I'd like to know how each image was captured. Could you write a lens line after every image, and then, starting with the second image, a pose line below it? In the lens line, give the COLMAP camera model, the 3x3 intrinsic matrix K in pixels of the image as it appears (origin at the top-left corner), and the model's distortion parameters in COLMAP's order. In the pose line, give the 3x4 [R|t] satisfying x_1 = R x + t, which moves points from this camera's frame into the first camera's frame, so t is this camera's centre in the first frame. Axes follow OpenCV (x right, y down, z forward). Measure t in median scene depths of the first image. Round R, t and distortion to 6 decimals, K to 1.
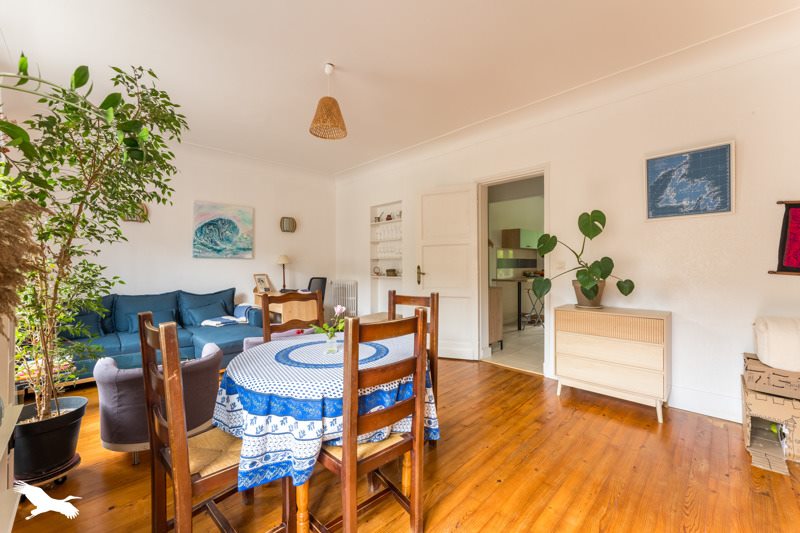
lens RADIAL K [[322.5, 0, 399.5], [0, 322.5, 266.7], [0, 0, 1]] dist [-0.003253, -0.000409]
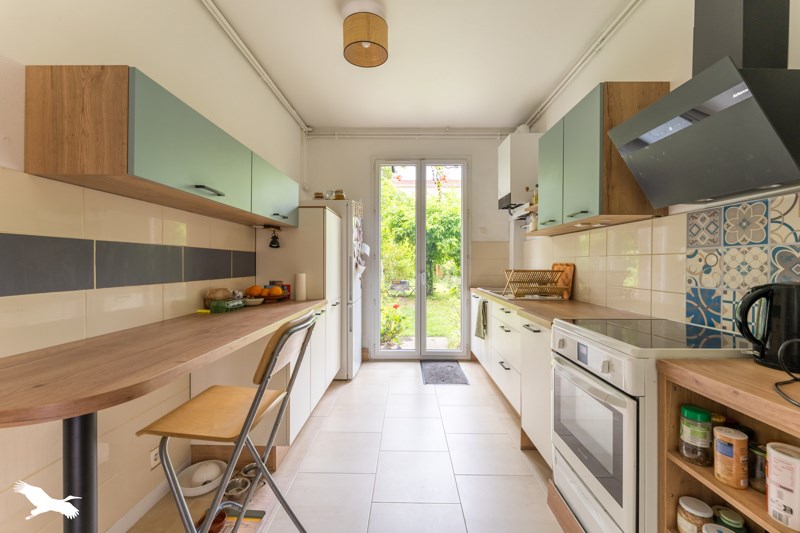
lens RADIAL K [[322.5, 0, 399.4], [0, 322.5, 264.4], [0, 0, 1]] dist [-0.003253, -0.000409]
pose [[0.723433, -0.000918, 0.690394, 0.331572], [-0.001904, 0.999993, 0.003325, -0.010987], [-0.690391, -0.003720, 0.723426, 0.718977]]
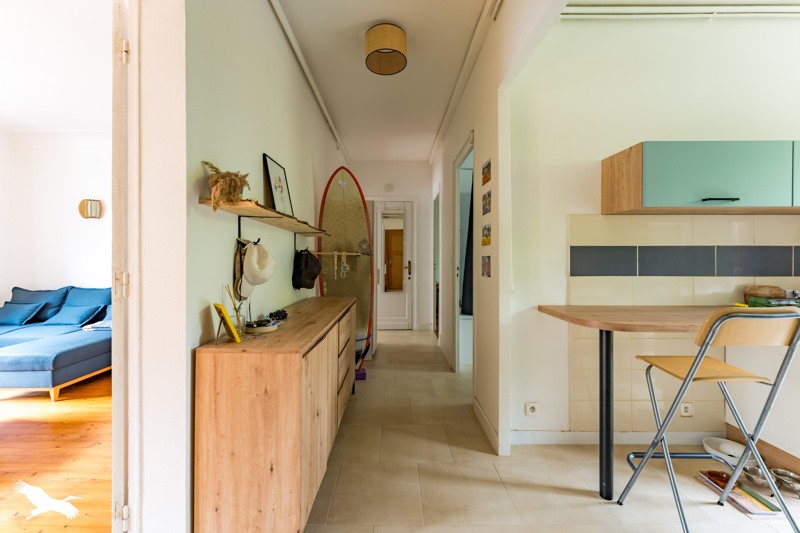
lens RADIAL K [[322.5, 0, 399.1], [0, 322.5, 259.9], [0, 0, 1]] dist [-0.003253, -0.000409]
pose [[0.711755, 0.001198, -0.702426, 0.386763], [-0.000069, 0.999999, 0.001636, -0.011583], [0.702427, -0.001116, 0.711754, 0.599902]]
